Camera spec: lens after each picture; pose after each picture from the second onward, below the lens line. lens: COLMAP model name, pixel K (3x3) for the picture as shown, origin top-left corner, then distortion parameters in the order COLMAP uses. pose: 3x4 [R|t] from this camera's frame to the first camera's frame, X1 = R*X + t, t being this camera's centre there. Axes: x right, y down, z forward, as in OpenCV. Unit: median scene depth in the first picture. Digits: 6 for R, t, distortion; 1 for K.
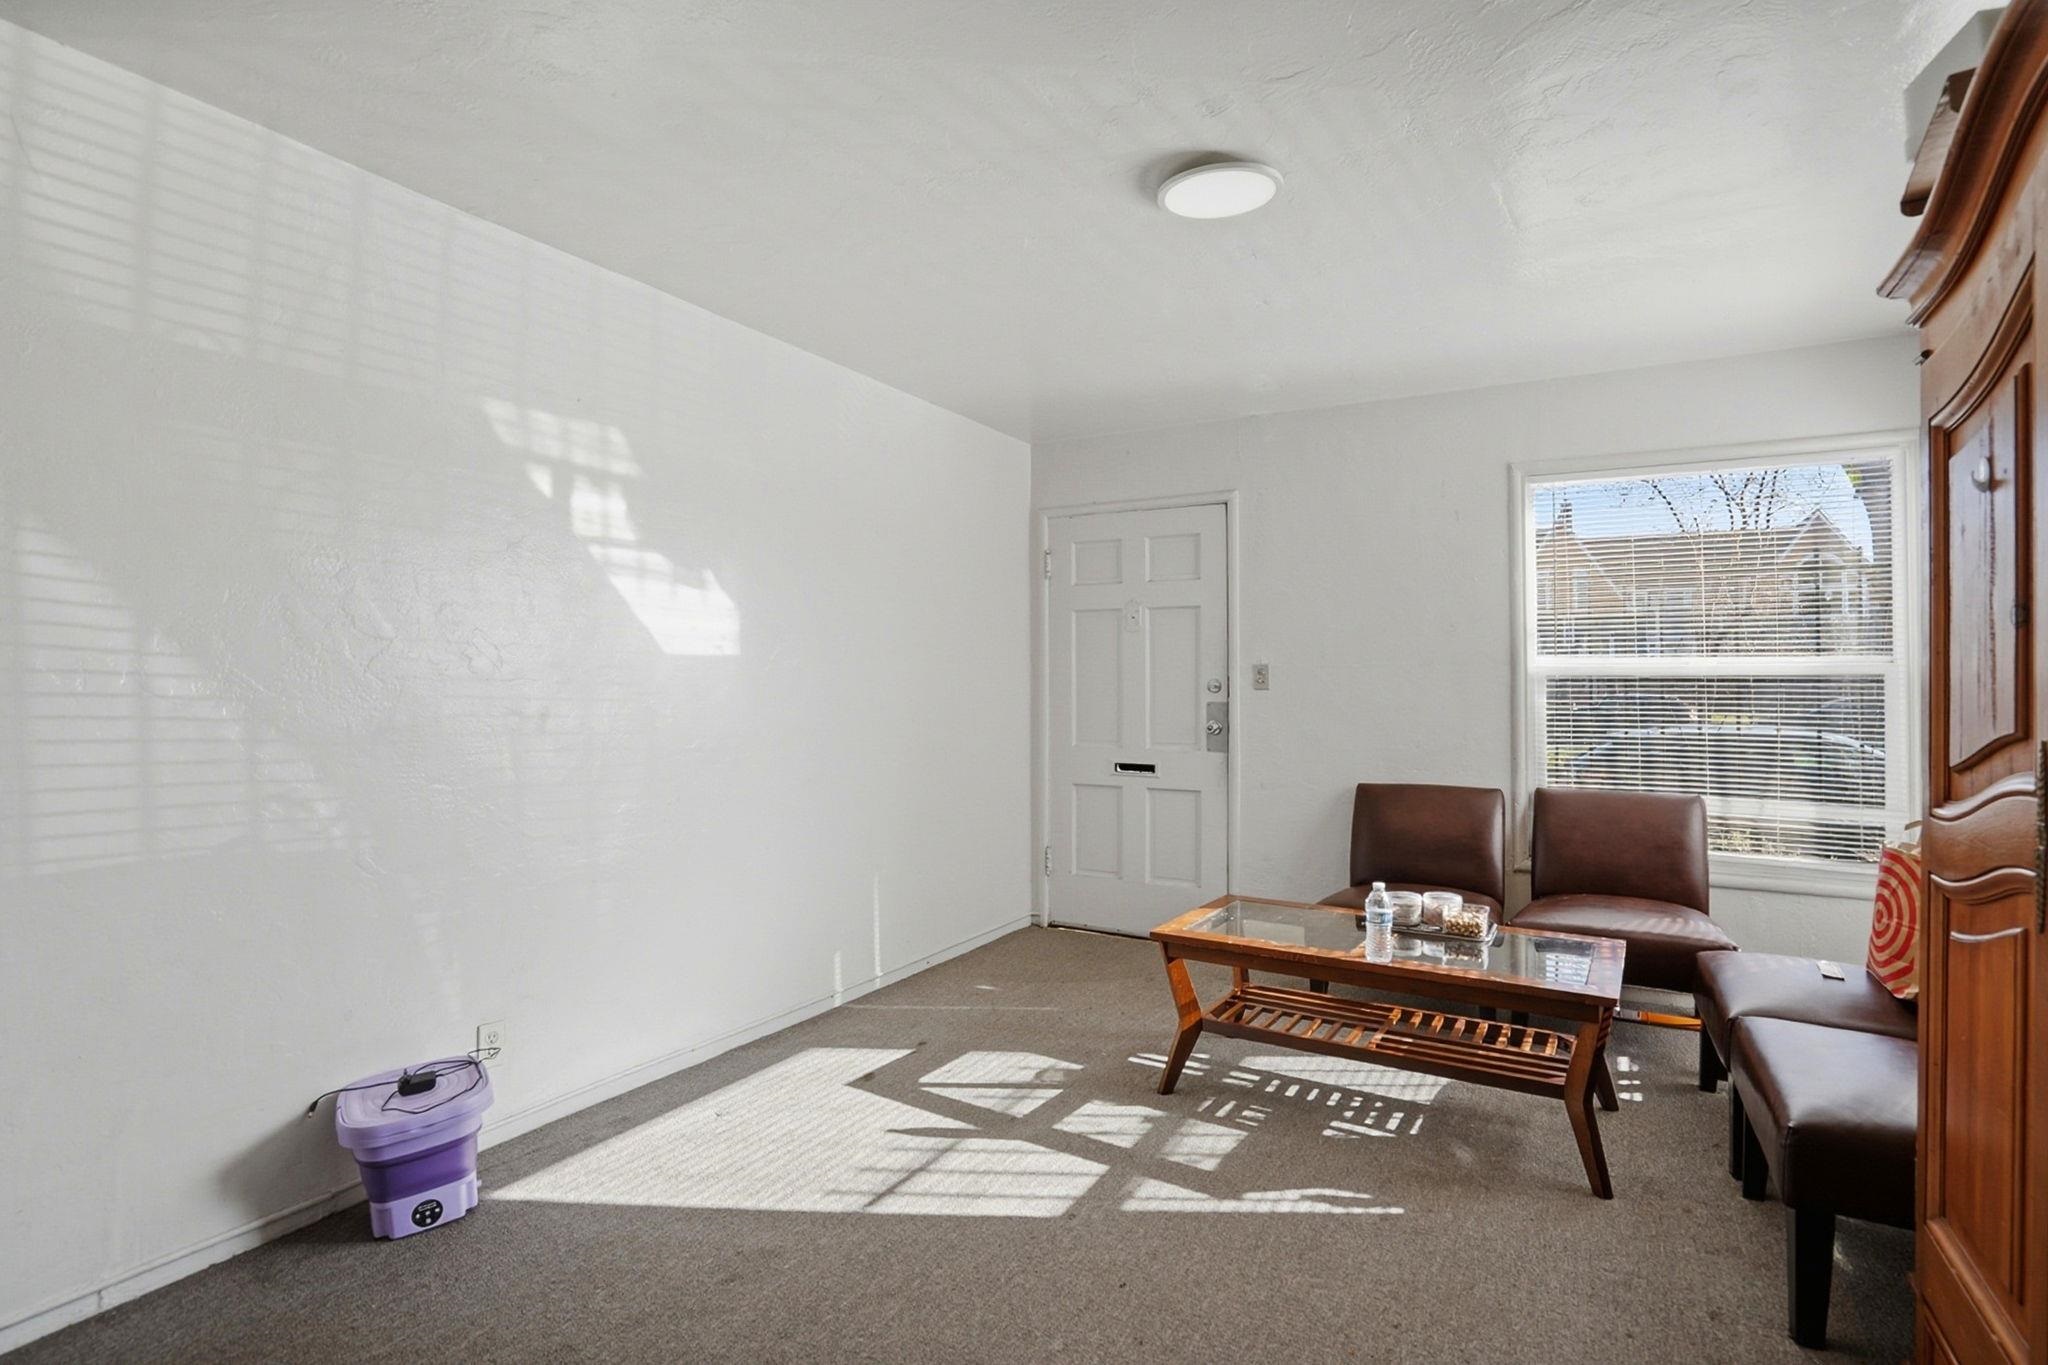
lens RADIAL K [[951.4, 0, 1023.2], [0, 951.4, 673.2], [0, 0, 1]] dist [-0.040645, 0.001718]
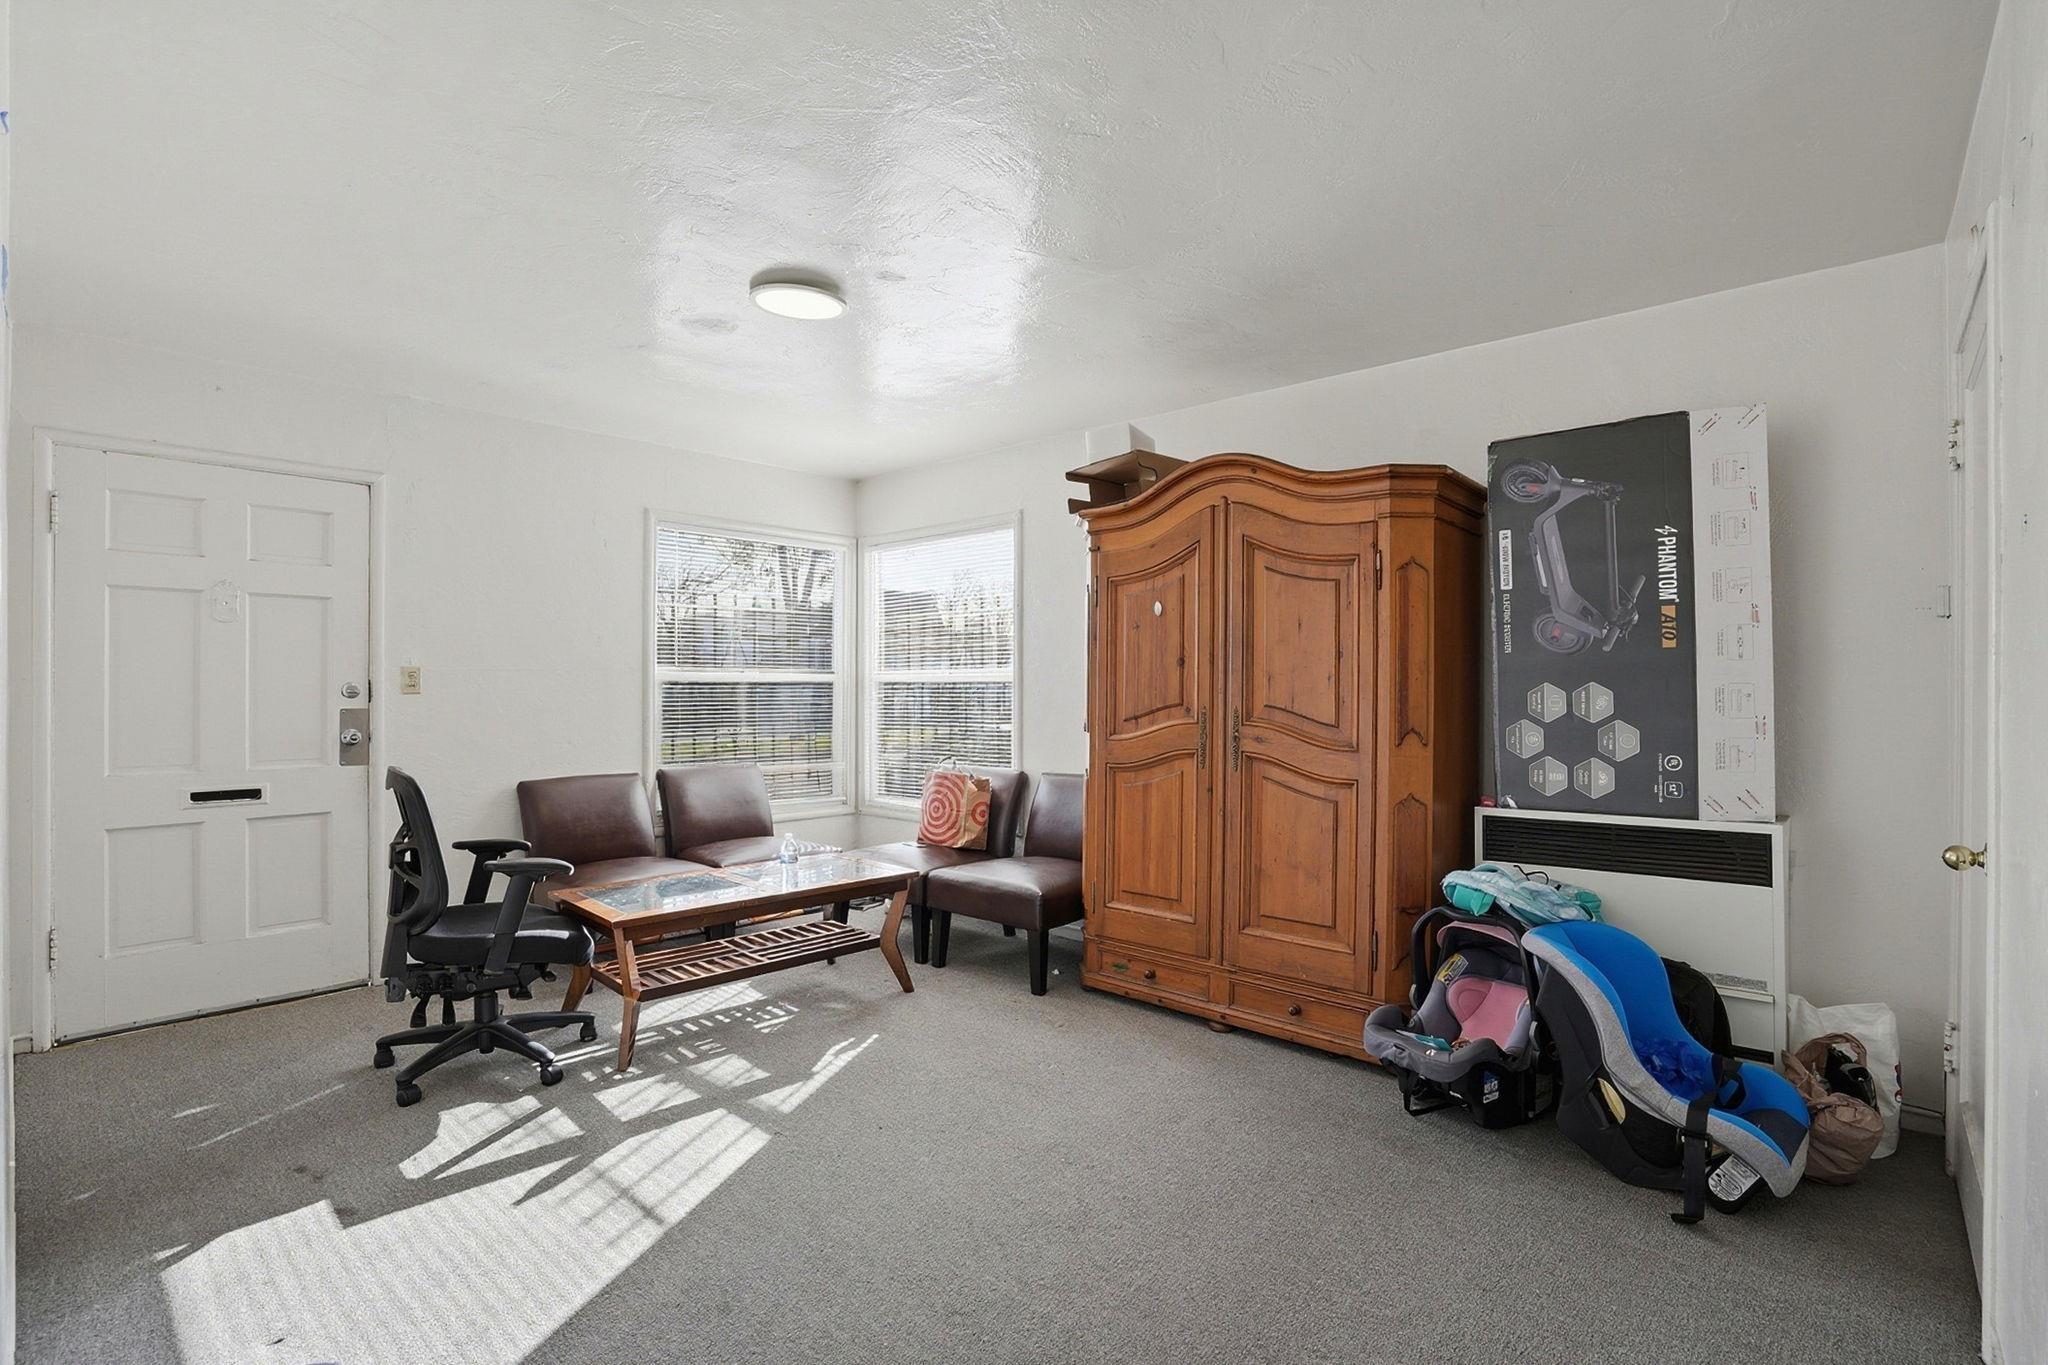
lens RADIAL K [[951.4, 0, 1018.9], [0, 951.4, 686.0], [0, 0, 1]] dist [-0.040645, 0.001718]
pose [[0.235223, -0.002613, 0.971938, -0.798996], [-0.008473, 0.999953, 0.004739, 0.000012], [-0.971904, -0.009350, 0.235190, 0.324312]]
